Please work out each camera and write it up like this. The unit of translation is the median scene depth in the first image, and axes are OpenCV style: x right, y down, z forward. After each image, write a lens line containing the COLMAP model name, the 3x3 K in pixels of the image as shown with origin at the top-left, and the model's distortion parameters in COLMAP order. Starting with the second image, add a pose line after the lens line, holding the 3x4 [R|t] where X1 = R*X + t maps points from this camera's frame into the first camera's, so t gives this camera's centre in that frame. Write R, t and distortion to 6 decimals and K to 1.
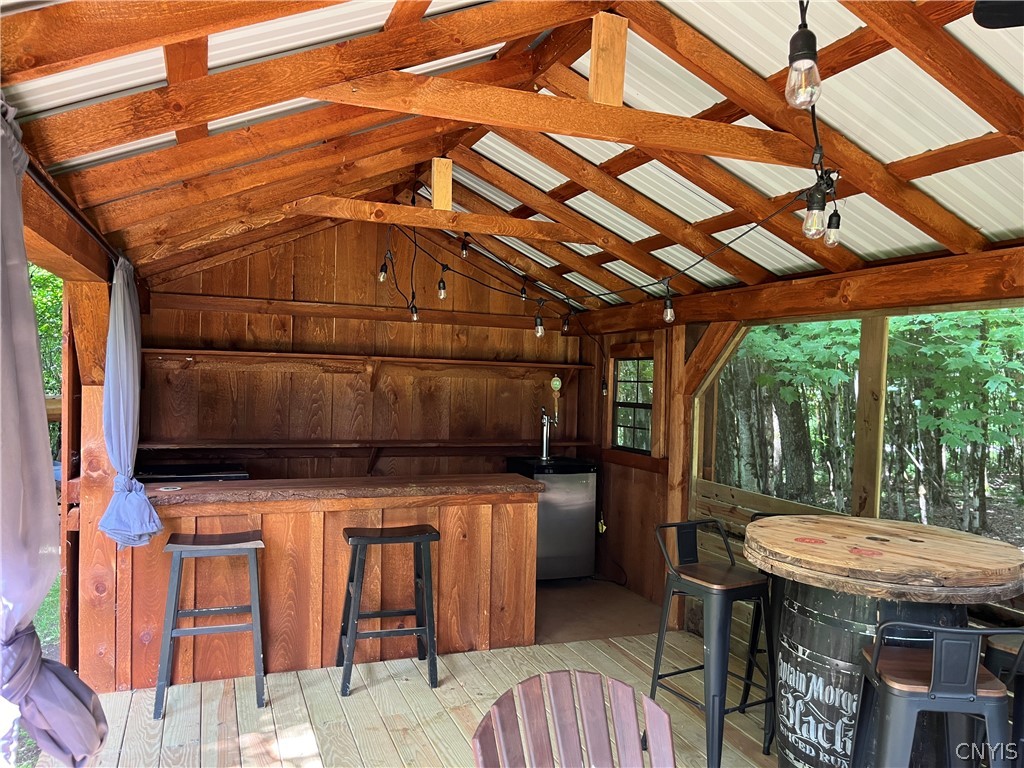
lens RADIAL K [[776.0, 0, 512.4], [0, 776.0, 391.5], [0, 0, 1]] dist [0.066895, -0.087554]
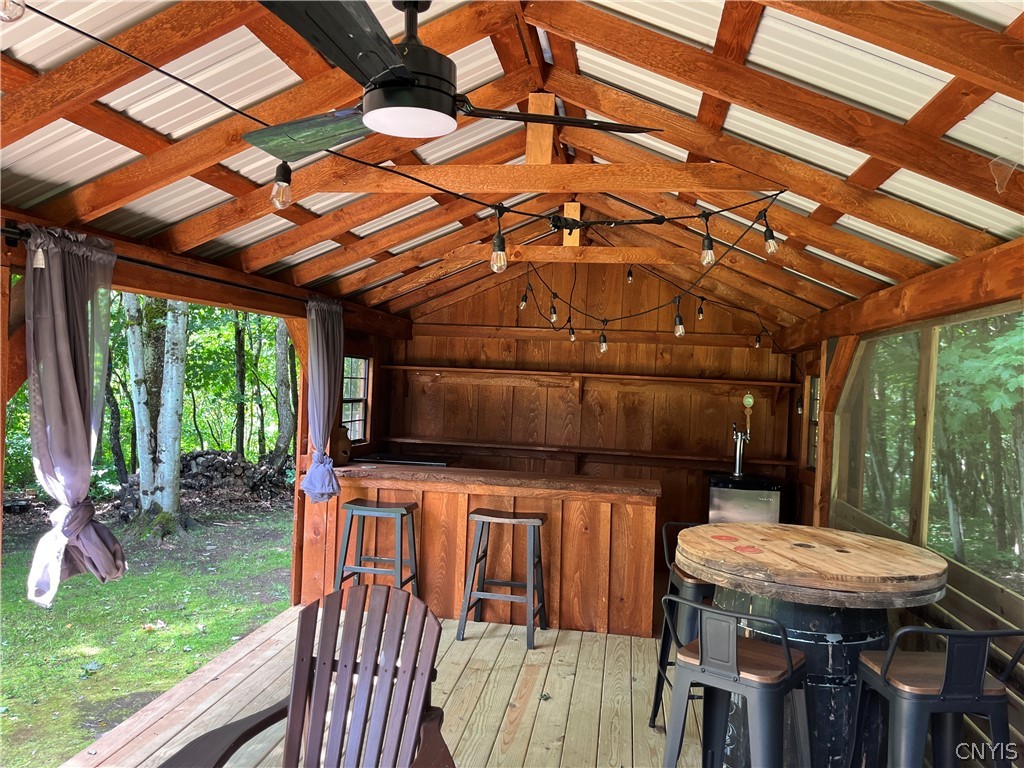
lens RADIAL K [[776.0, 0, 509.5], [0, 776.0, 385.7], [0, 0, 1]] dist [0.066895, -0.087554]
pose [[0.865711, 0.010739, -0.500429, 0.322170], [-0.029902, 0.999094, -0.030289, 0.011663], [0.499650, 0.041185, 0.865248, -0.039438]]
